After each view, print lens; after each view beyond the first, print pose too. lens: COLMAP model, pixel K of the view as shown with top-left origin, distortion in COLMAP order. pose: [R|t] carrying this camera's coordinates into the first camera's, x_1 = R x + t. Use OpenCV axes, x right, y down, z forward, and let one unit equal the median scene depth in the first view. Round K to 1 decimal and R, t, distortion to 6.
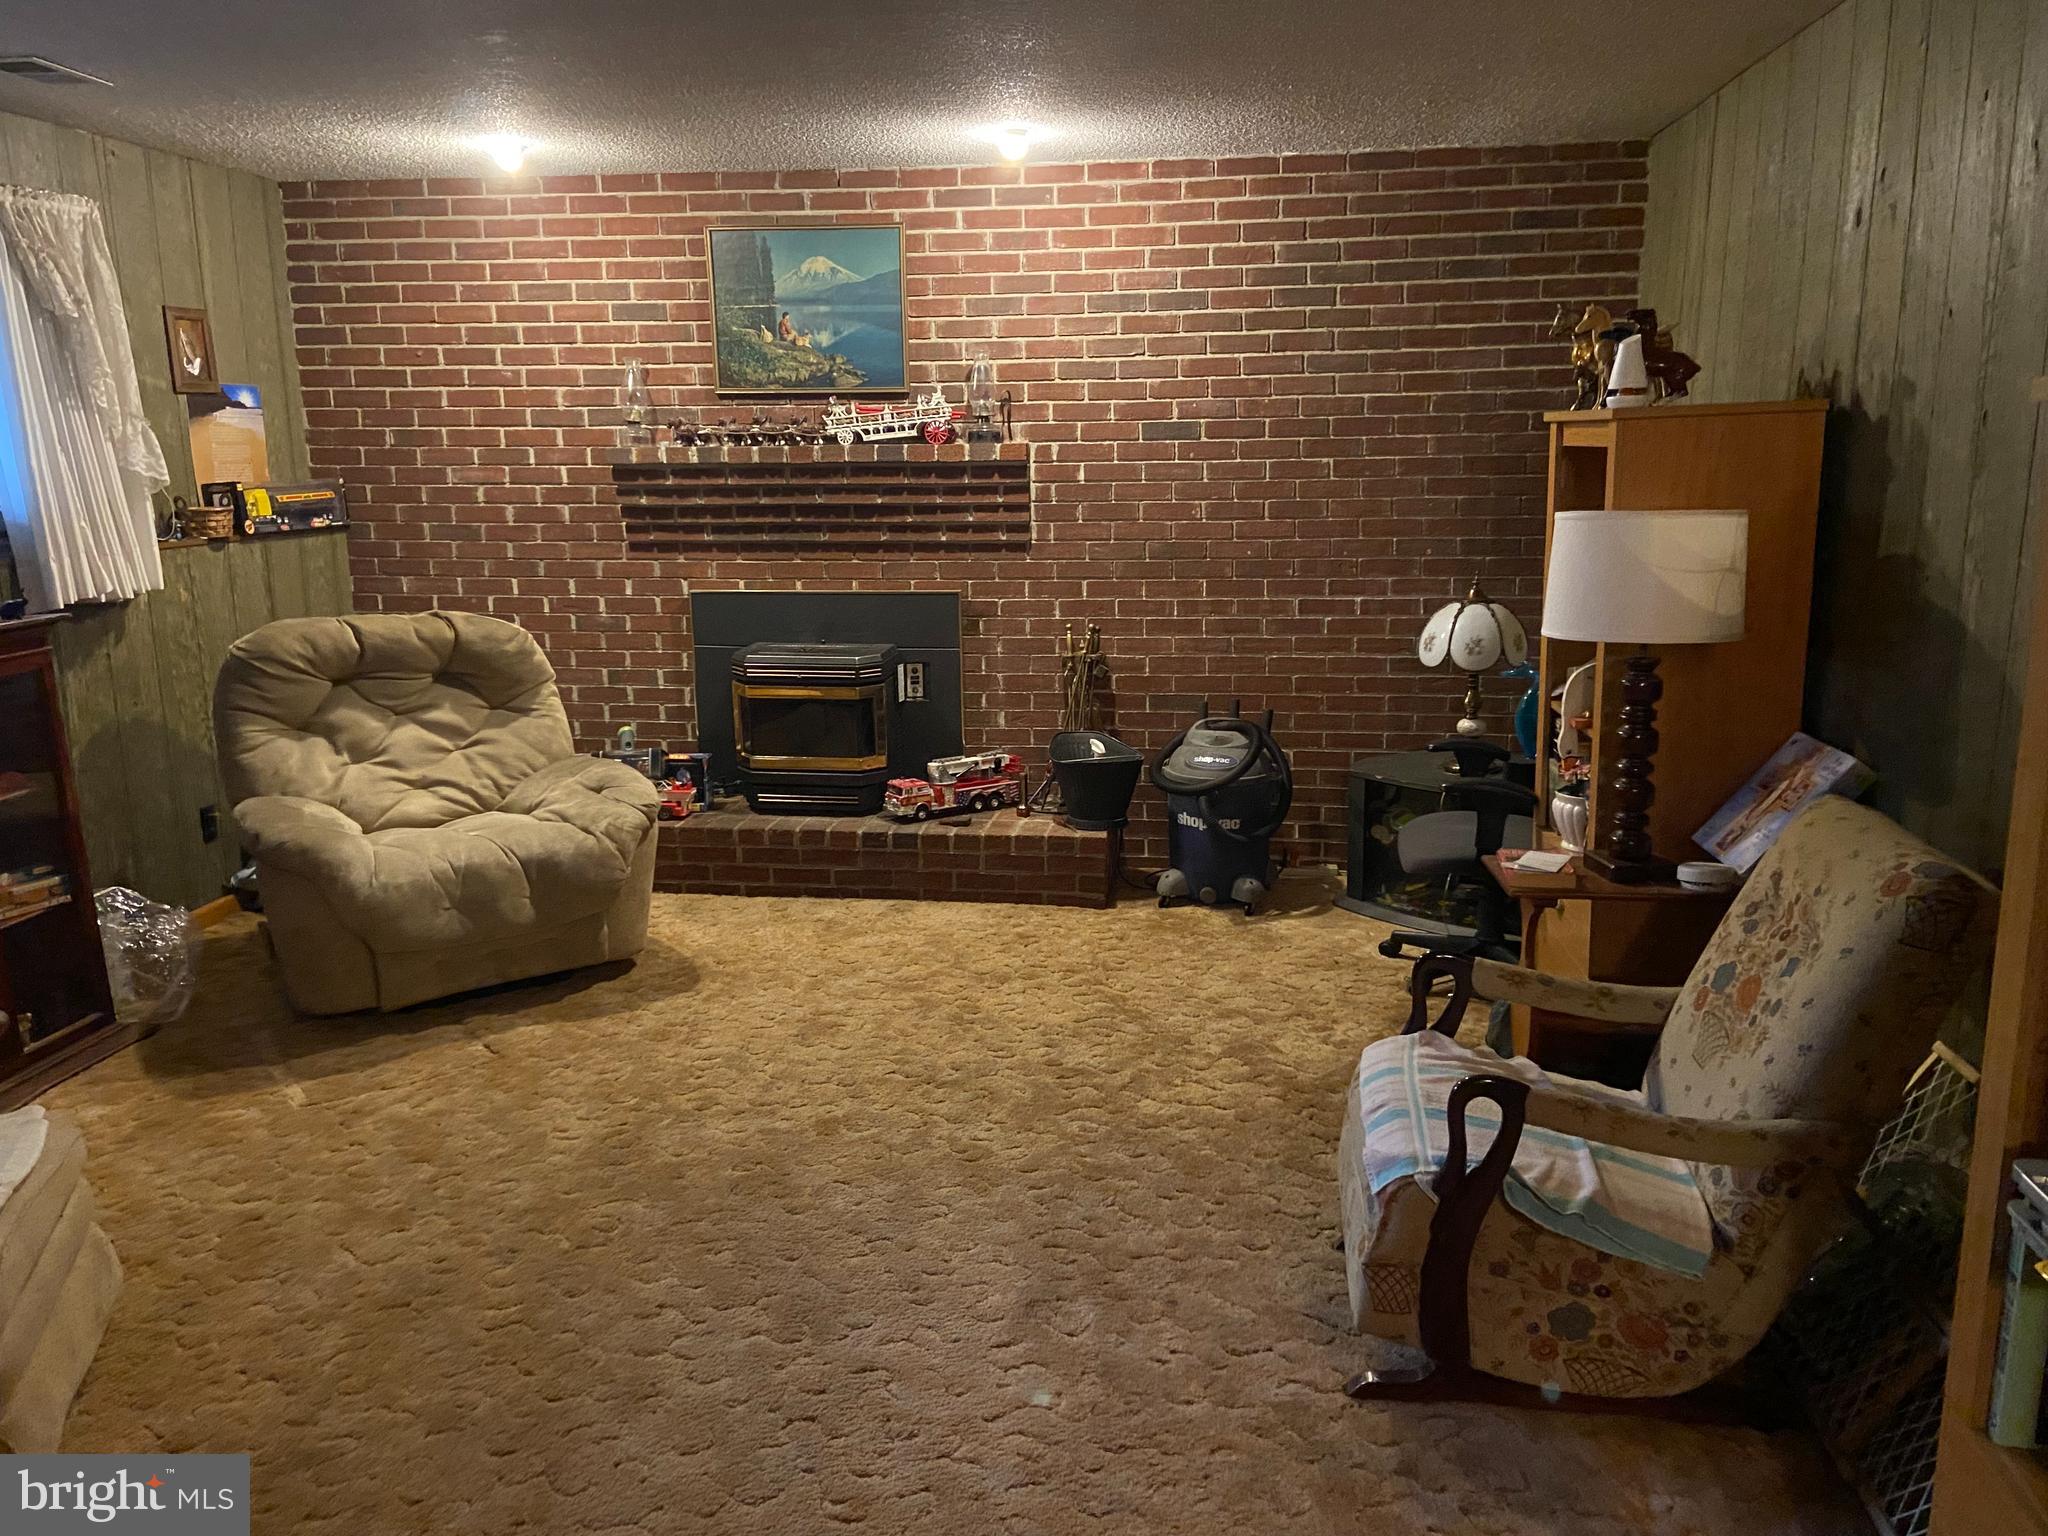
lens RADIAL K [[1556.1, 0, 1022.7], [0, 1556.1, 779.3], [0, 0, 1]] dist [0.147392, -0.160949]
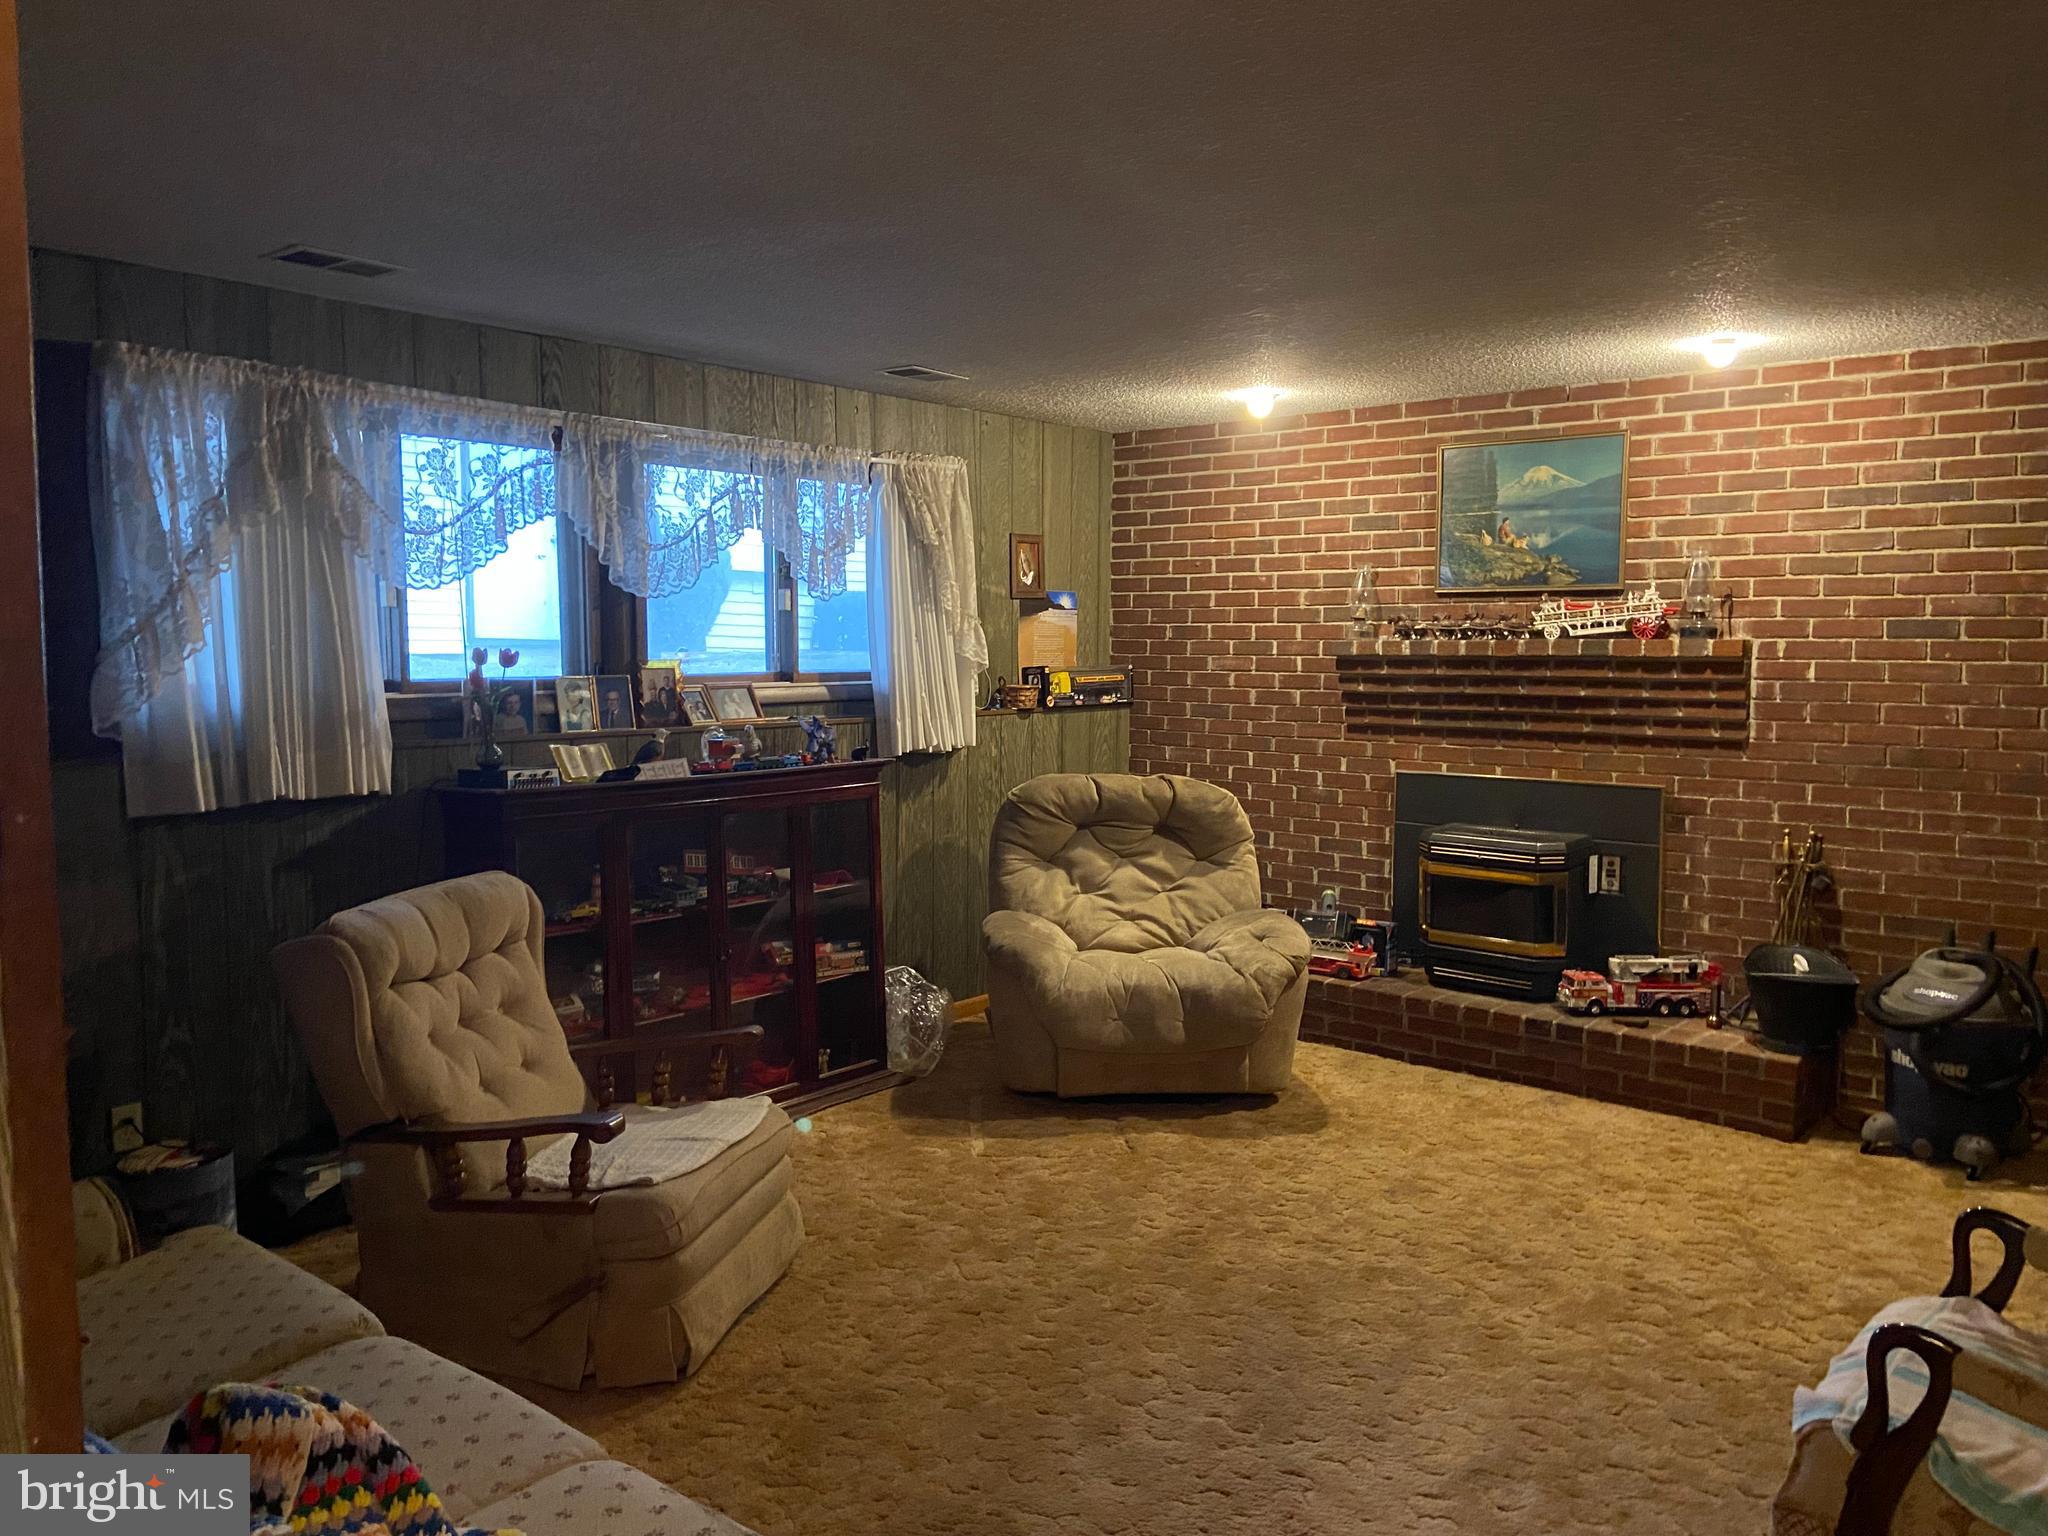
lens RADIAL K [[1556.1, 0, 1022.7], [0, 1556.1, 779.3], [0, 0, 1]] dist [0.147392, -0.160949]
pose [[0.850425, 0.064956, -0.522071, 0.143973], [-0.125430, 0.988766, -0.081296, 0.005898], [0.510926, 0.134619, 0.849019, -0.047773]]
